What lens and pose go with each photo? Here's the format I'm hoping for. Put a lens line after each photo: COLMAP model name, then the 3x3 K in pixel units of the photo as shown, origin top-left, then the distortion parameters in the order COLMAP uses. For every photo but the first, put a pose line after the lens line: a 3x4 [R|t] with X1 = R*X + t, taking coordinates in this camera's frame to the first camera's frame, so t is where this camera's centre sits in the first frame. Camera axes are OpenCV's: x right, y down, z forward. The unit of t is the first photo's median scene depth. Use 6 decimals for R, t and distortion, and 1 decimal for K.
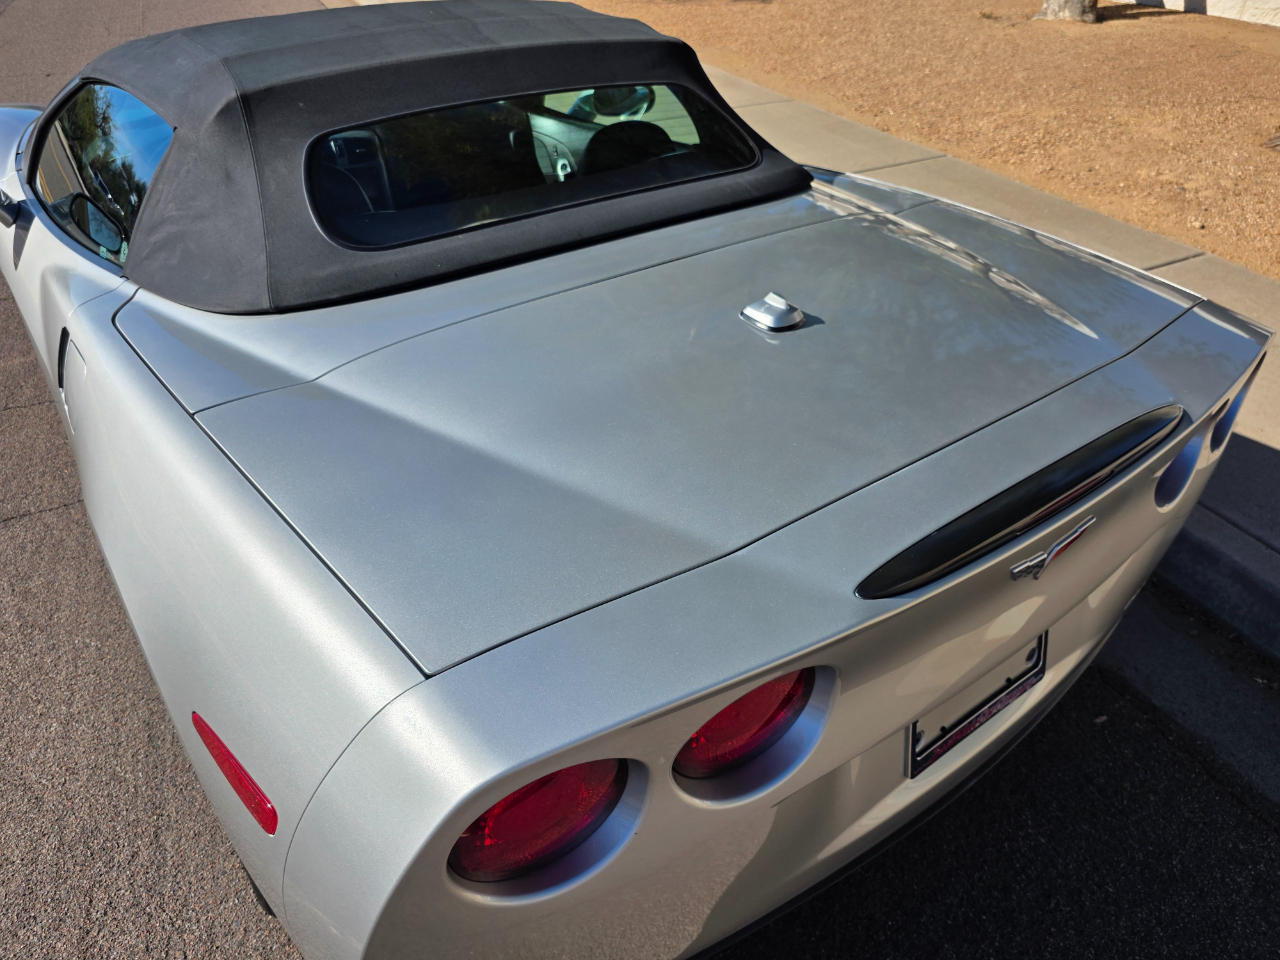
lens RADIAL K [[864.1, 0, 642.4], [0, 864.1, 481.4], [0, 0, 1]] dist [0.040456, -0.035321]
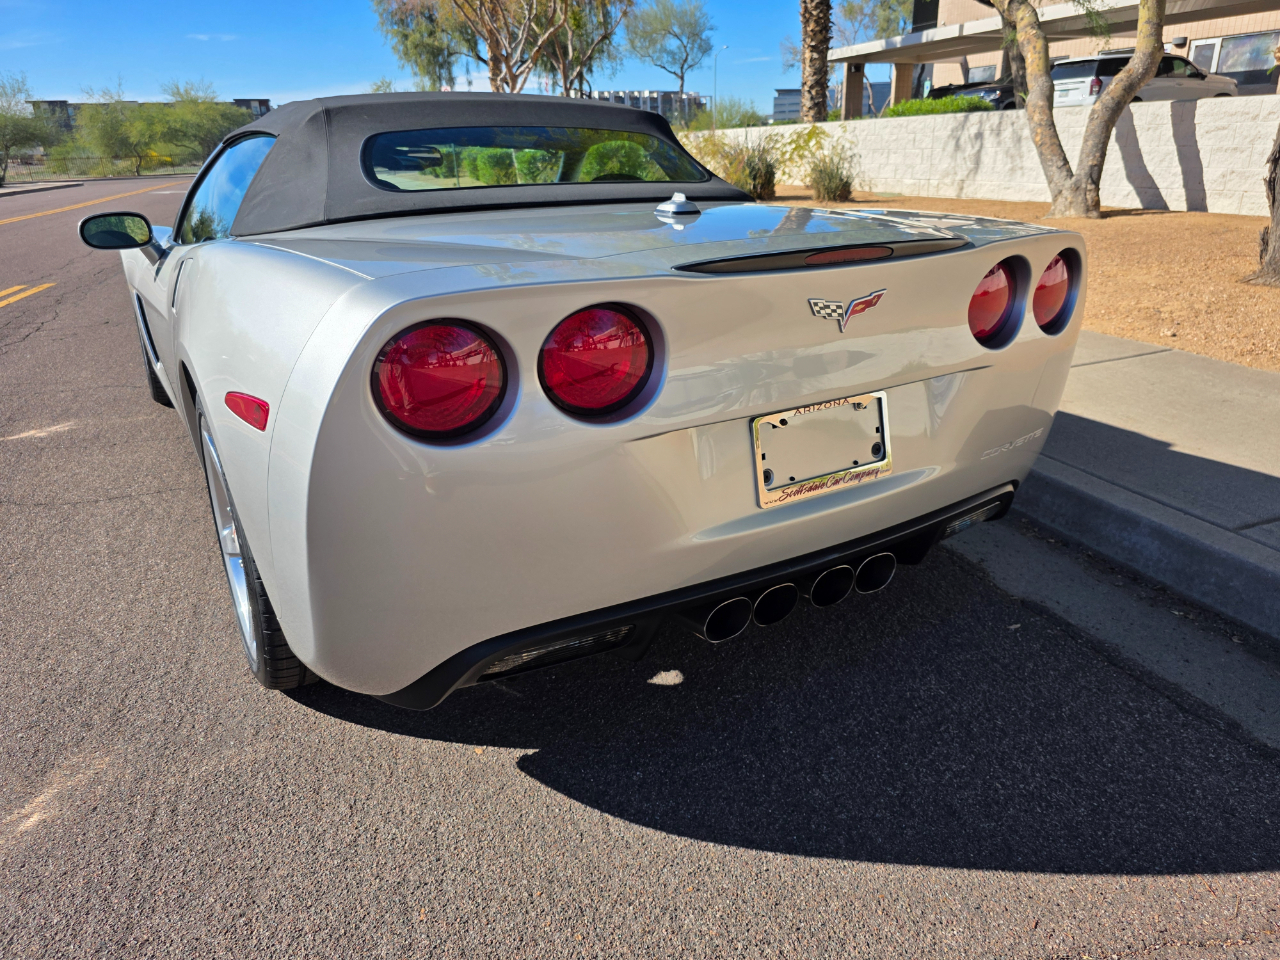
lens RADIAL K [[864.1, 0, 639.5], [0, 864.1, 488.8], [0, 0, 1]] dist [0.040456, -0.035321]
pose [[0.995740, 0.009915, -0.091672, 0.158331], [-0.032390, 0.968454, -0.247077, 0.408245], [0.086331, 0.248994, 0.964650, -0.152209]]
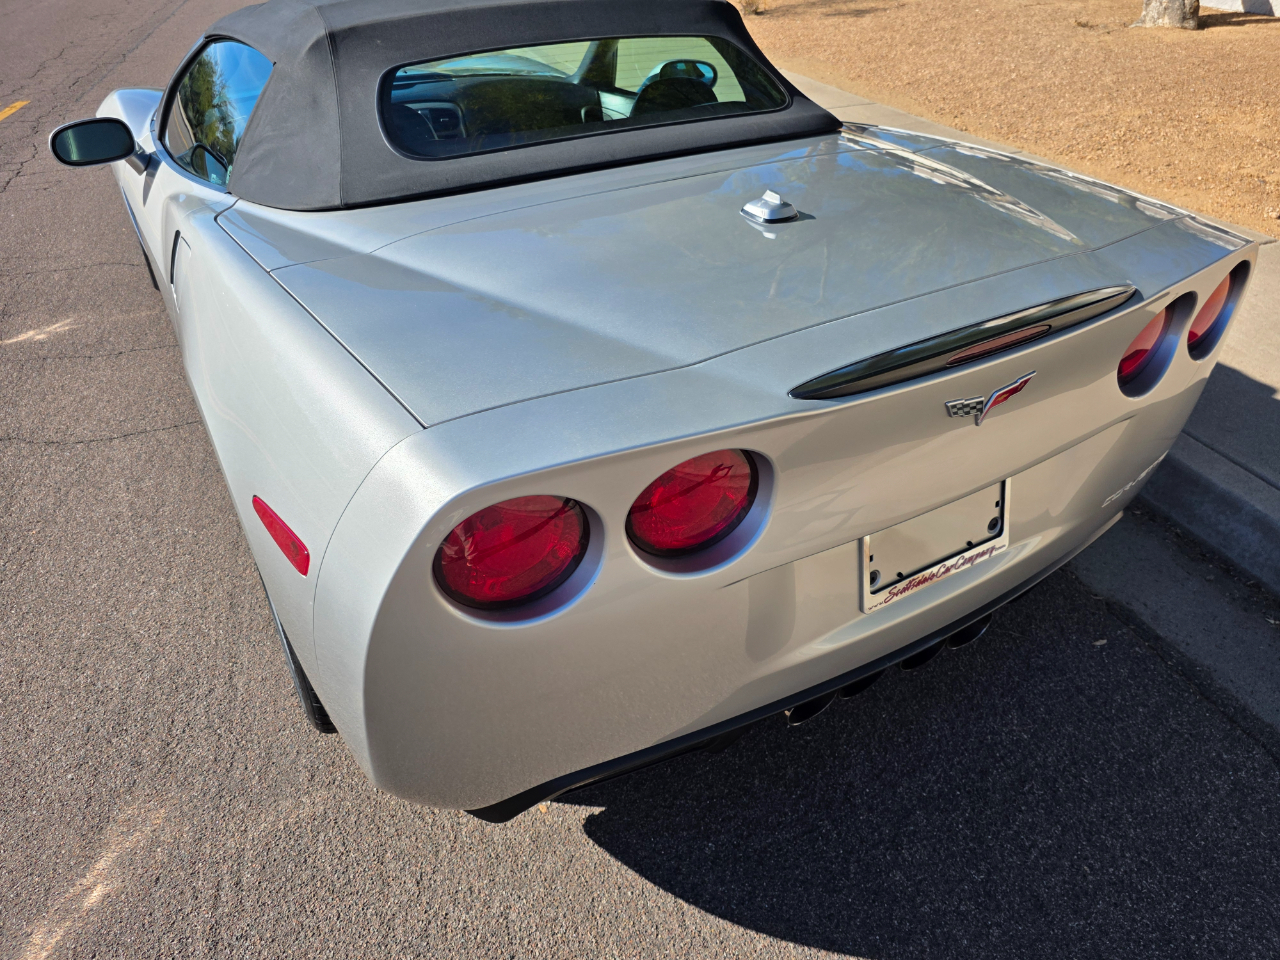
lens RADIAL K [[864.1, 0, 643.8], [0, 864.1, 490.9], [0, 0, 1]] dist [0.040456, -0.035321]
pose [[0.994337, 0.042930, -0.097217, 0.081413], [-0.044706, 0.998869, -0.016168, 0.139243], [0.096413, 0.020423, 0.995132, -0.091500]]
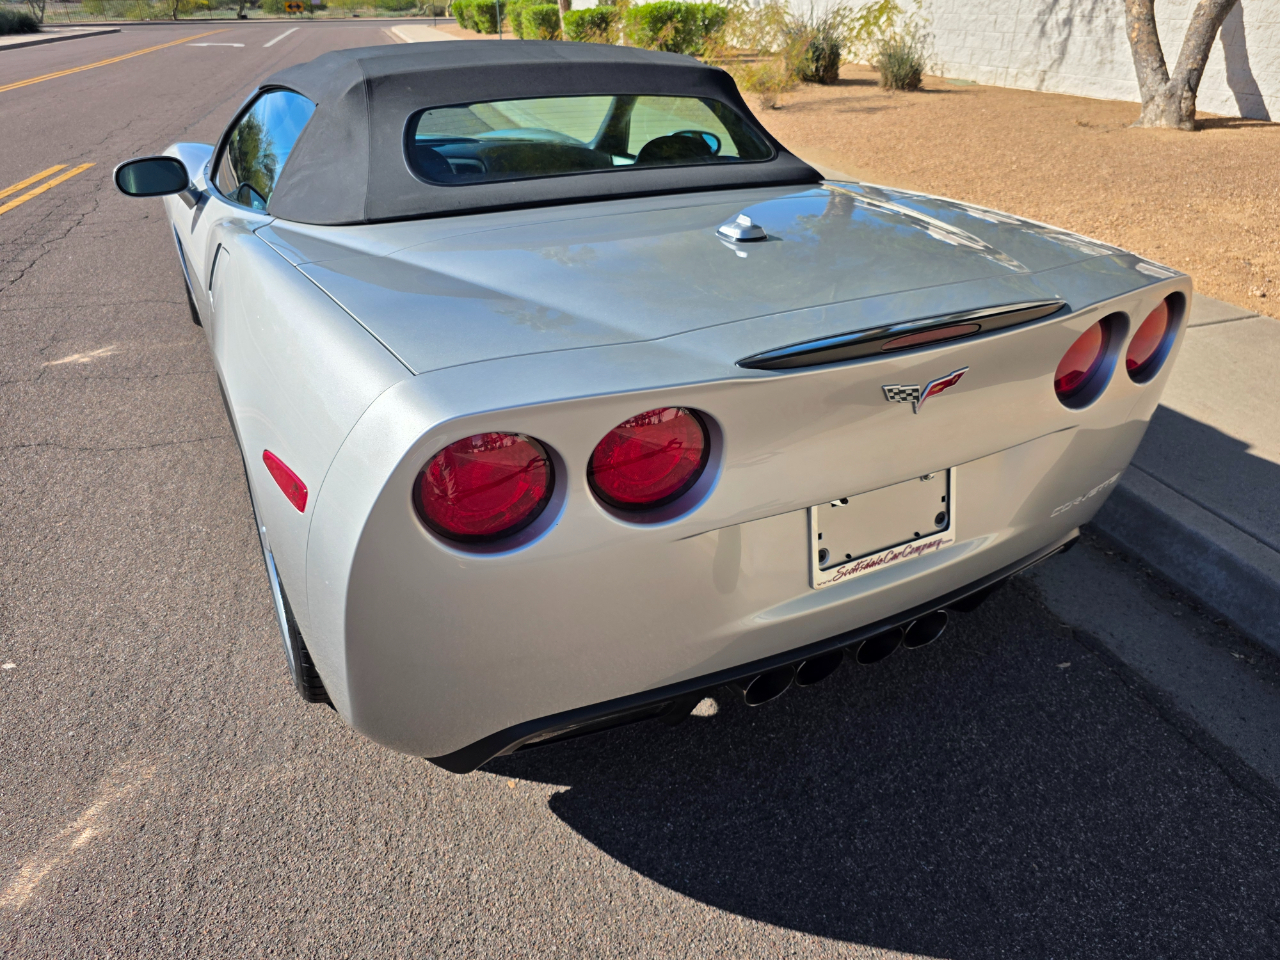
lens RADIAL K [[864.1, 0, 630.2], [0, 864.1, 476.0], [0, 0, 1]] dist [0.040456, -0.035321]
pose [[0.988277, 0.073544, -0.133788, 0.132006], [-0.089736, 0.988791, -0.119328, 0.228245], [0.123513, 0.129935, 0.983800, -0.149944]]
